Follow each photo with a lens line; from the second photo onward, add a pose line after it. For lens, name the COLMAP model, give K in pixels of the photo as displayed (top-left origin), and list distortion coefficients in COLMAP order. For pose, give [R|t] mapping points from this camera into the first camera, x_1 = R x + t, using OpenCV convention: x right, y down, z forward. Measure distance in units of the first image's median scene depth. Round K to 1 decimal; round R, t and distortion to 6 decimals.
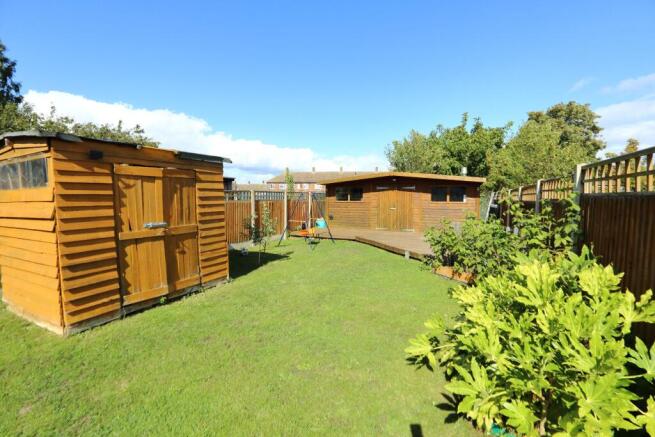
lens RADIAL K [[297.5, 0, 328.5], [0, 297.5, 213.1], [0, 0, 1]] dist [-0.055973, 0.021077]
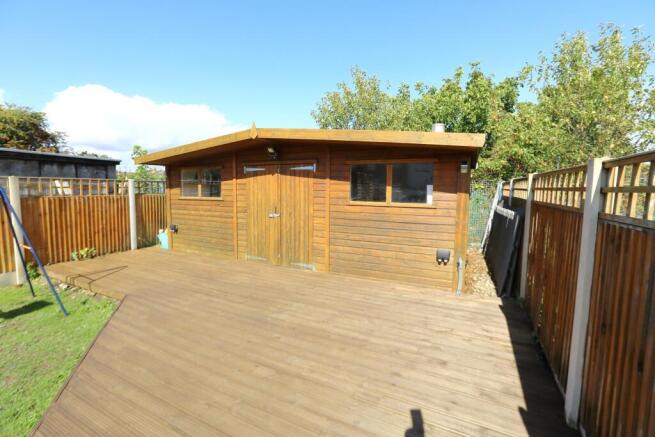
lens RADIAL K [[297.5, 0, 328.5], [0, 297.5, 213.1], [0, 0, 1]] dist [-0.055973, 0.021077]
pose [[0.999944, 0.005932, -0.008744, 0.660698], [-0.005619, 0.999358, 0.035394, -0.075685], [0.008948, -0.035343, 0.999335, 1.208140]]
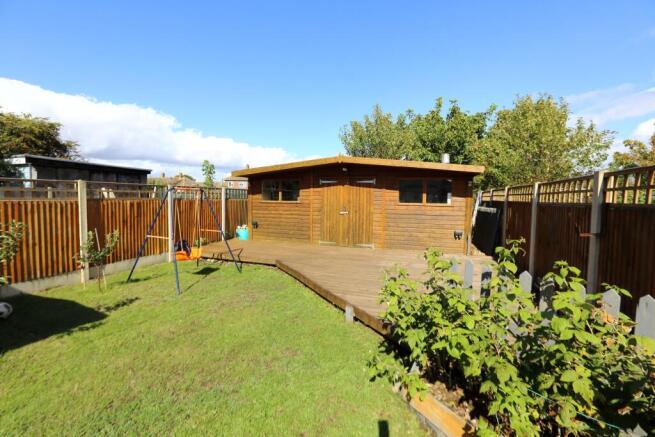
lens RADIAL K [[297.5, 0, 328.5], [0, 297.5, 213.1], [0, 0, 1]] dist [-0.055973, 0.021077]
pose [[0.995017, 0.003012, 0.099657, 0.257205], [-0.003491, 0.999983, 0.004625, -0.037723], [-0.099641, -0.004950, 0.995011, 0.736676]]
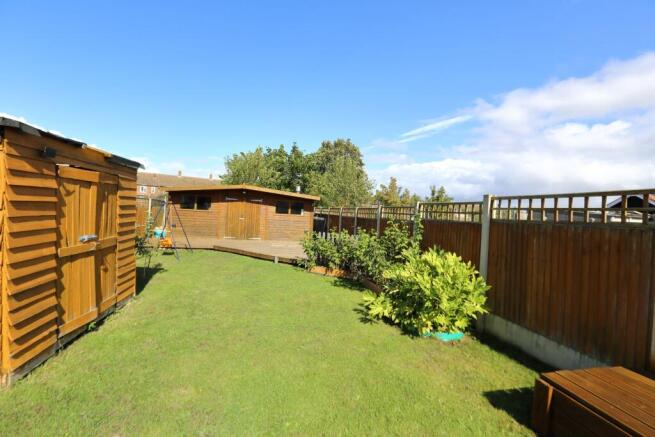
lens RADIAL K [[297.5, 0, 328.5], [0, 297.5, 213.1], [0, 0, 1]] dist [-0.055973, 0.021077]
pose [[0.780292, 0.036484, 0.624351, -0.448776], [-0.020635, 0.999255, -0.032603, -0.015074], [-0.625075, 0.012556, 0.780464, -0.076451]]
